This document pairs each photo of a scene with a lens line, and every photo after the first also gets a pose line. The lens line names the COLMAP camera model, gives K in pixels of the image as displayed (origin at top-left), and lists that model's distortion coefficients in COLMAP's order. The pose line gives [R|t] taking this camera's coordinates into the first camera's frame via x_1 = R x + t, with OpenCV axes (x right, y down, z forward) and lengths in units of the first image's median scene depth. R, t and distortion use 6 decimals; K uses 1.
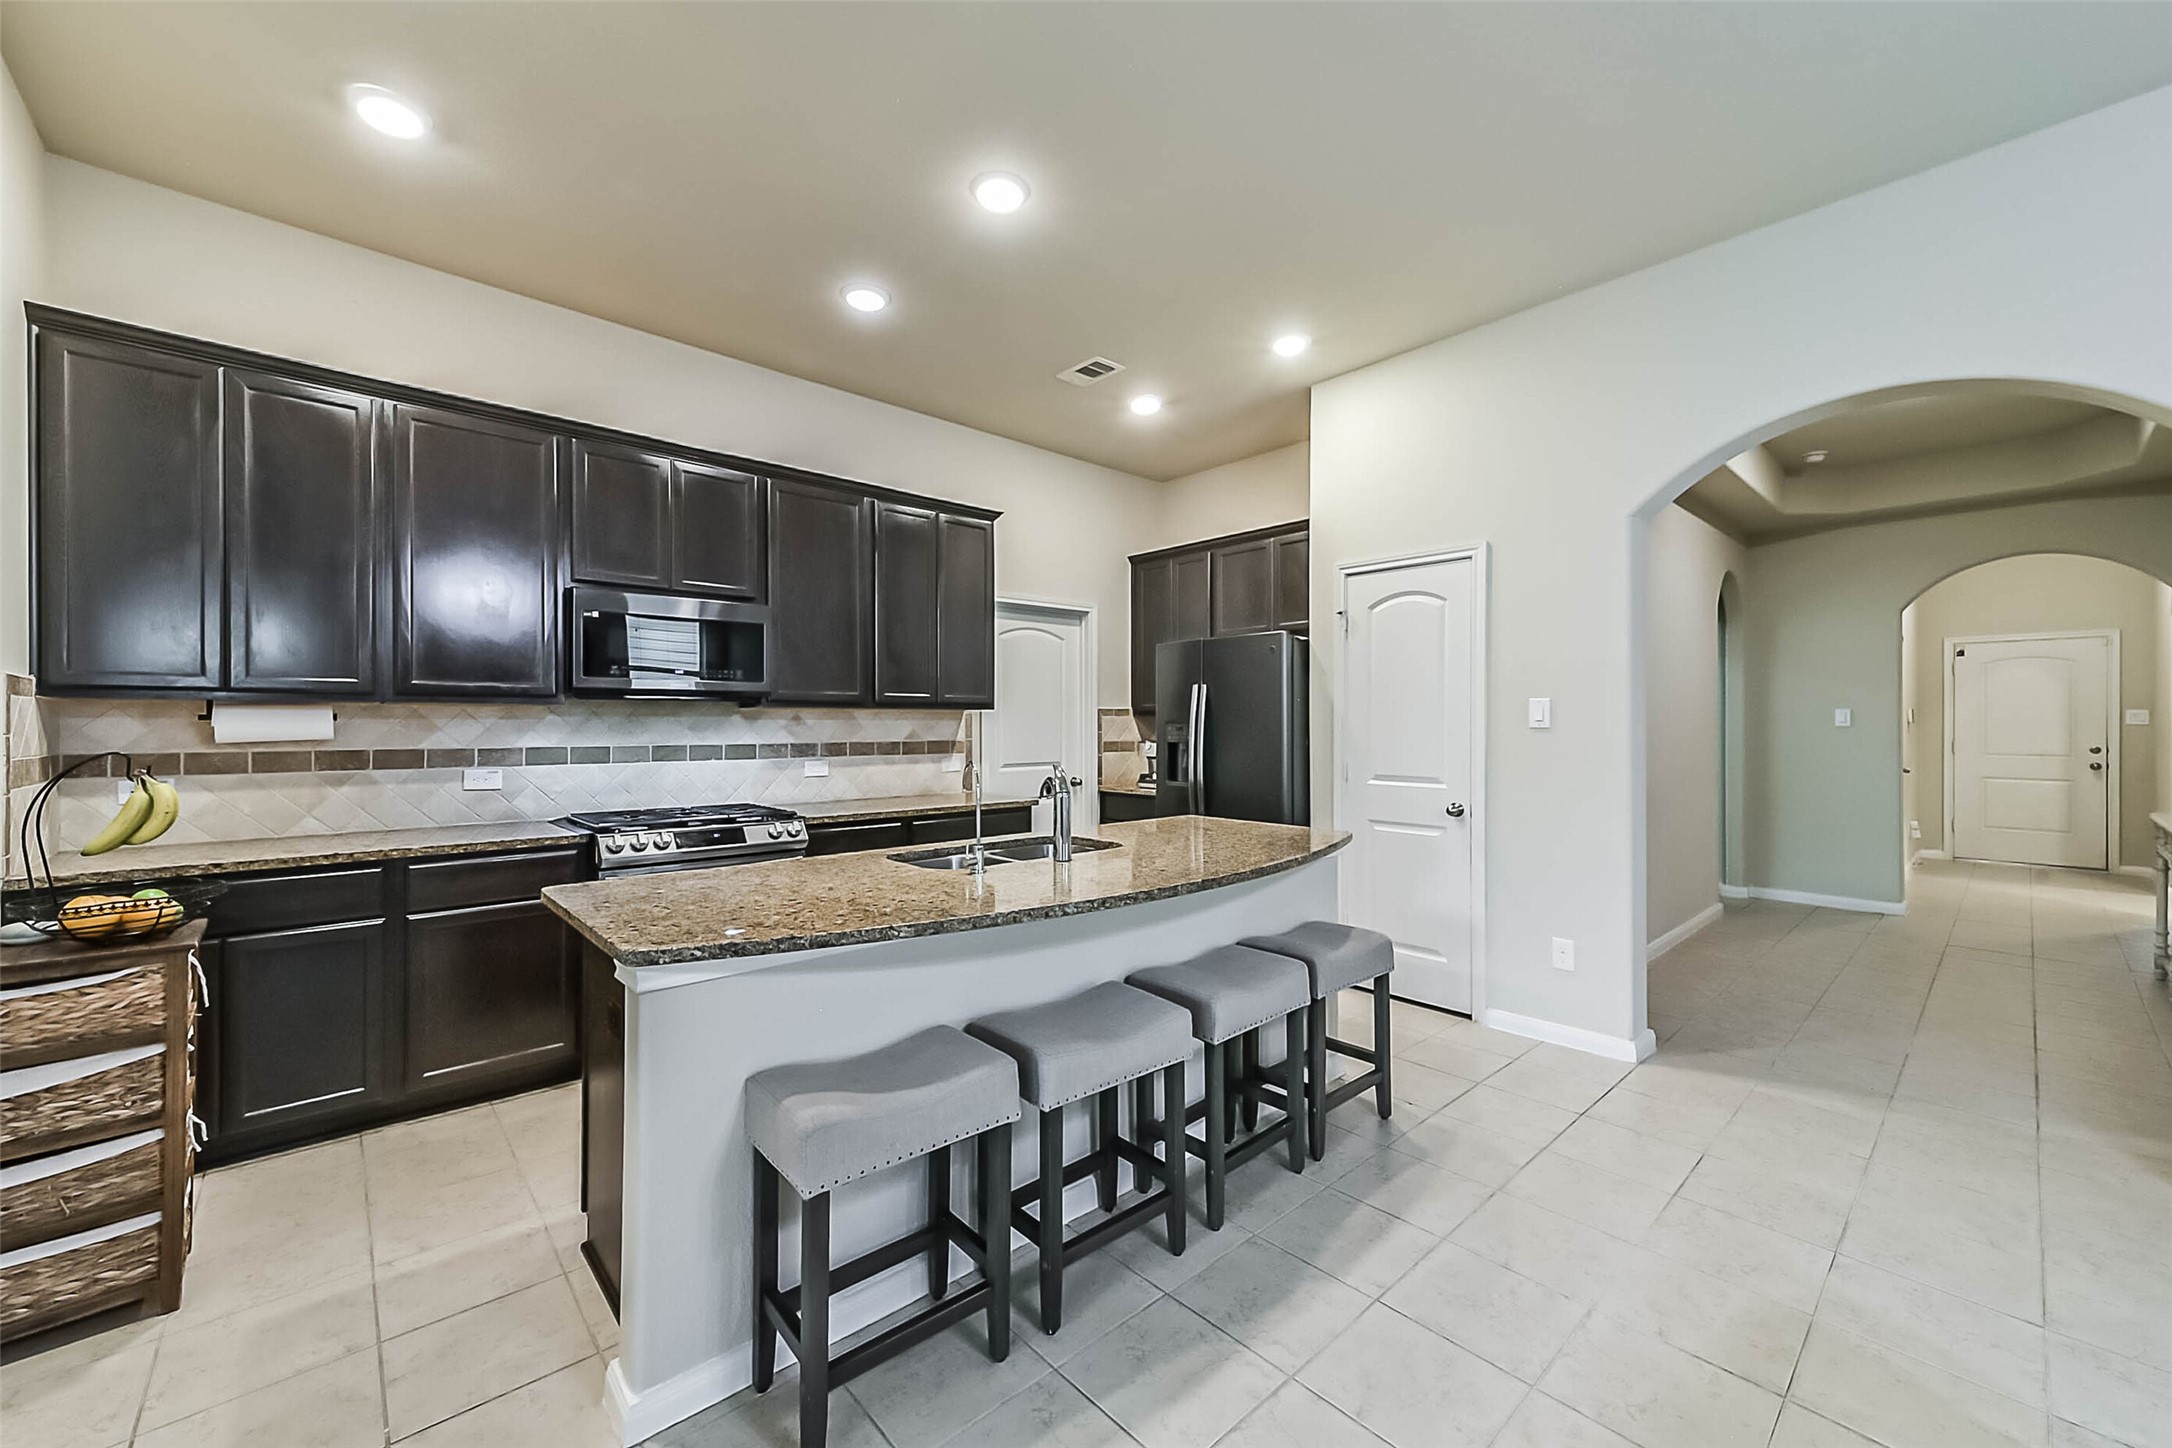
lens RADIAL K [[837.5, 0, 1106.1], [0, 837.5, 719.5], [0, 0, 1]] dist [0.014541, -0.000264]
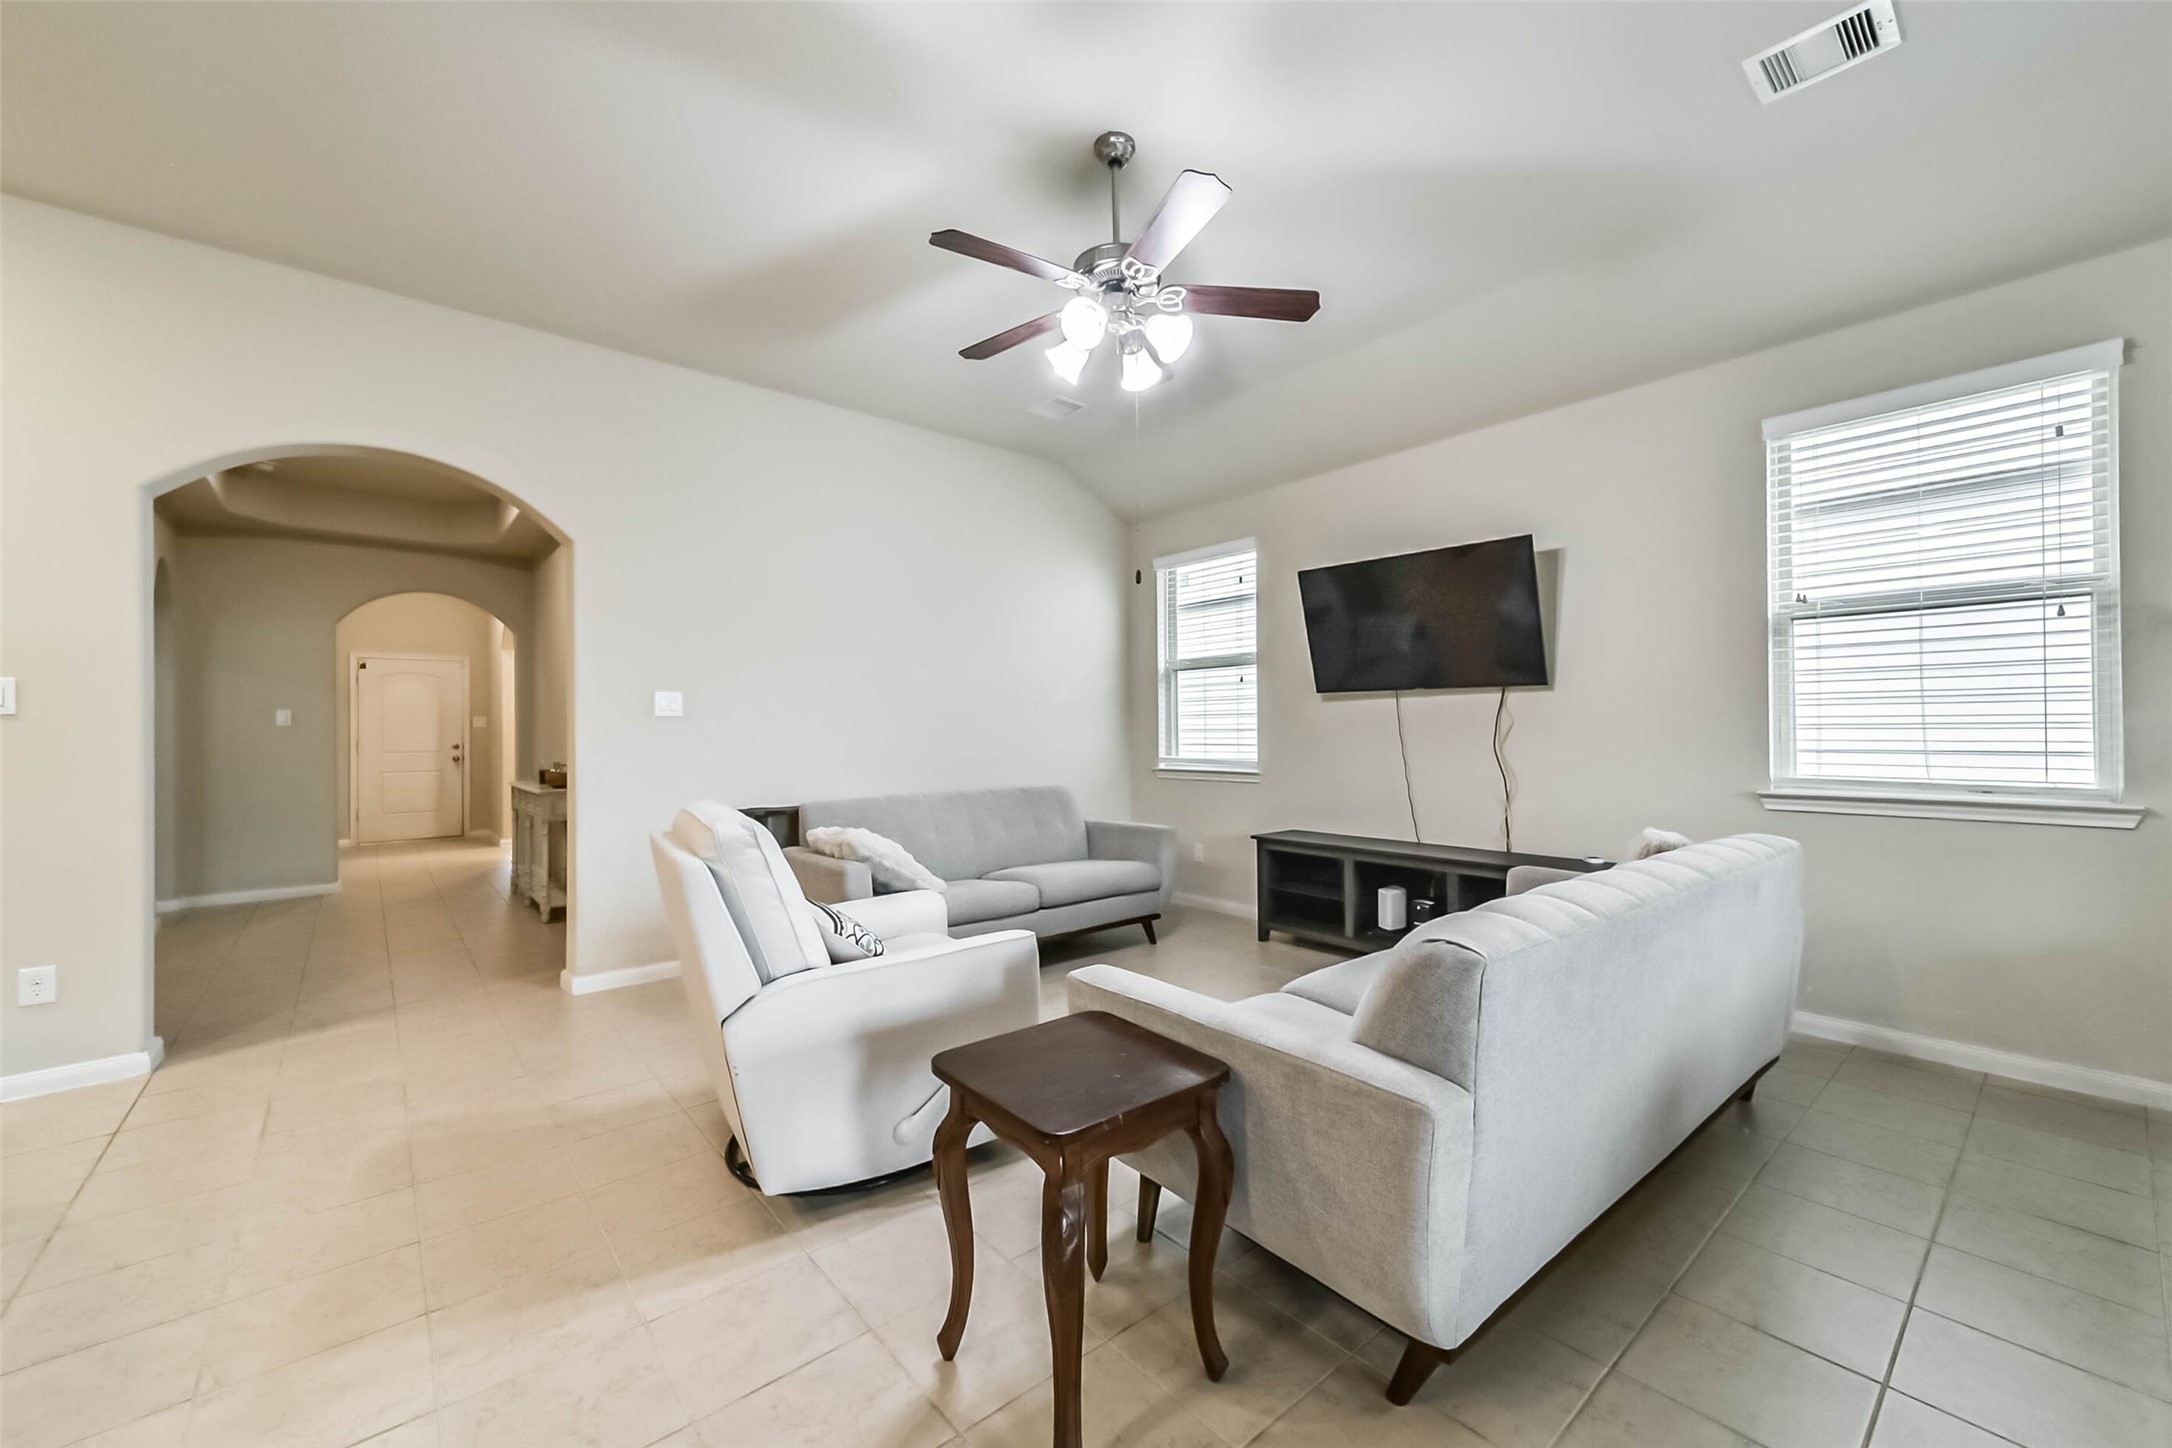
lens RADIAL K [[837.5, 0, 1088.8], [0, 837.5, 723.2], [0, 0, 1]] dist [0.014541, -0.000264]
pose [[0.033923, 0.004954, 0.999412, -0.156266], [0.009250, 0.999943, -0.005271, 0.019224], [-0.999382, 0.009424, 0.033875, -0.041352]]
